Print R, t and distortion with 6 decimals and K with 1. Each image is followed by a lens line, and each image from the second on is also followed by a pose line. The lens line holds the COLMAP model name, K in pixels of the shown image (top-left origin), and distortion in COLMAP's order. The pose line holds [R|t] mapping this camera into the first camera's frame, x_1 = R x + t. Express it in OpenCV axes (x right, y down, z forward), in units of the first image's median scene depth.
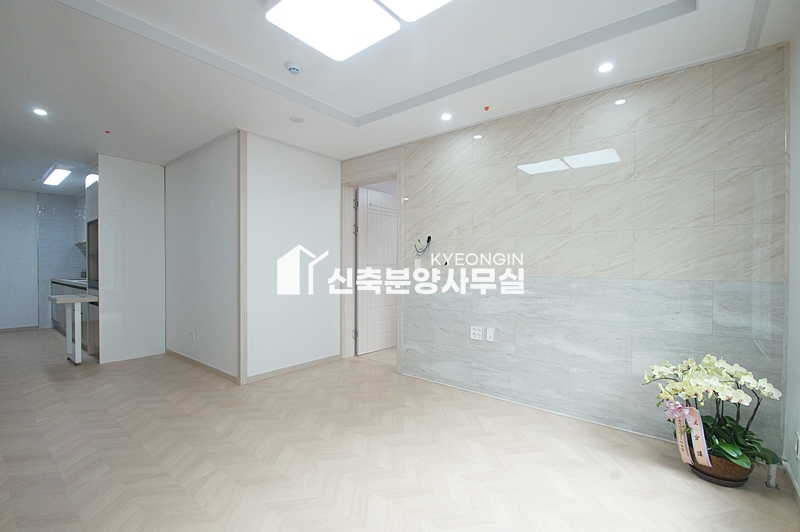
lens RADIAL K [[366.8, 0, 399.7], [0, 366.8, 264.6], [0, 0, 1]] dist [-0.001220, -0.005427]
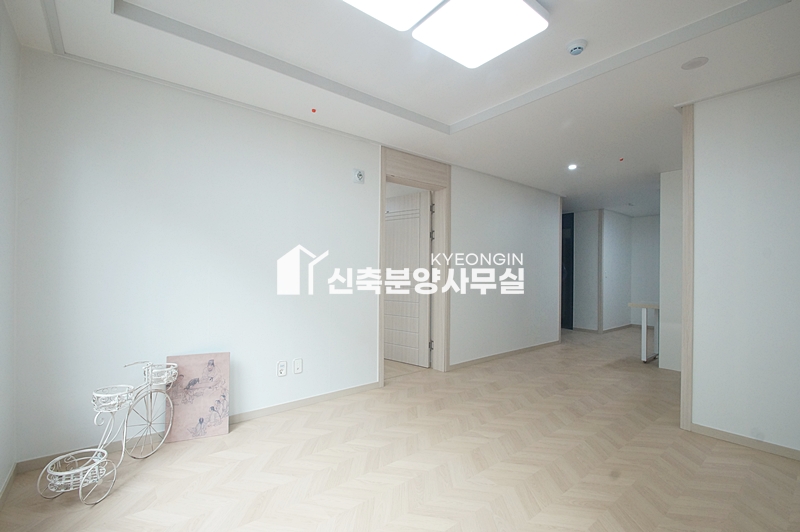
lens RADIAL K [[358.4, 0, 392.5], [0, 358.4, 271.3], [0, 0, 1]] dist [-0.000232, -0.000168]
pose [[-0.219447, -0.003983, -0.975616, 0.545943], [-0.010481, 0.999944, -0.001725, 0.006333], [0.975568, 0.009847, -0.219477, 0.698929]]
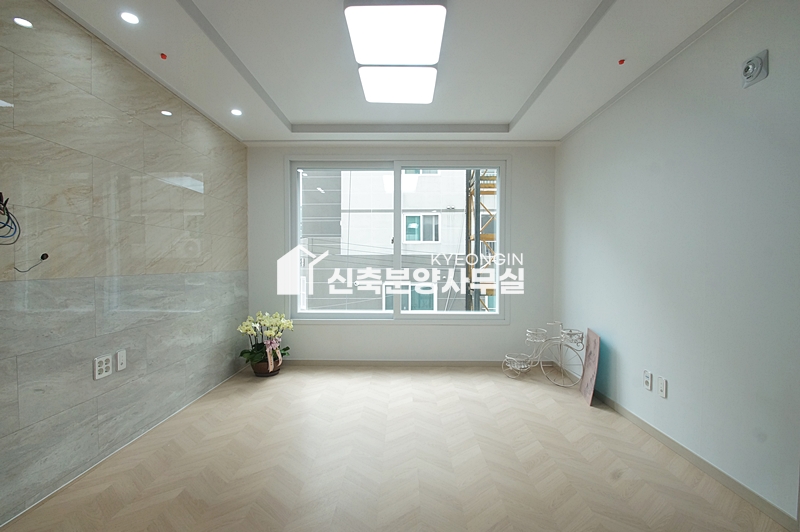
lens RADIAL K [[351.7, 0, 396.9], [0, 351.7, 271.4], [0, 0, 1]] dist [-0.000314, -0.007750]
pose [[-0.619489, -0.019370, 0.784766, -0.689757], [0.001521, 0.999664, 0.025875, 0.006226], [-0.785004, 0.017223, -0.619252, 1.151433]]
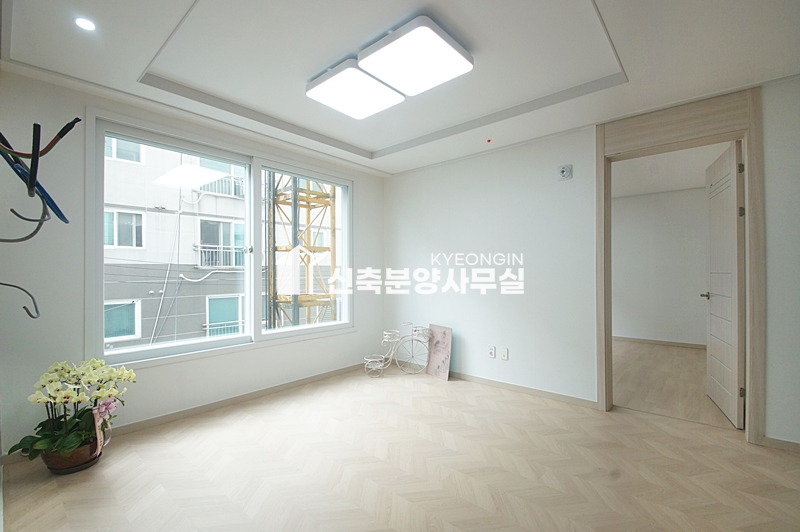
lens RADIAL K [[351.7, 0, 396.9], [0, 351.7, 271.4], [0, 0, 1]] dist [-0.000314, -0.007750]
pose [[-0.998771, 0.006314, 0.049156, -0.123432], [0.006407, 0.999978, 0.001736, -0.005991], [-0.049144, 0.002049, -0.998790, 1.458584]]
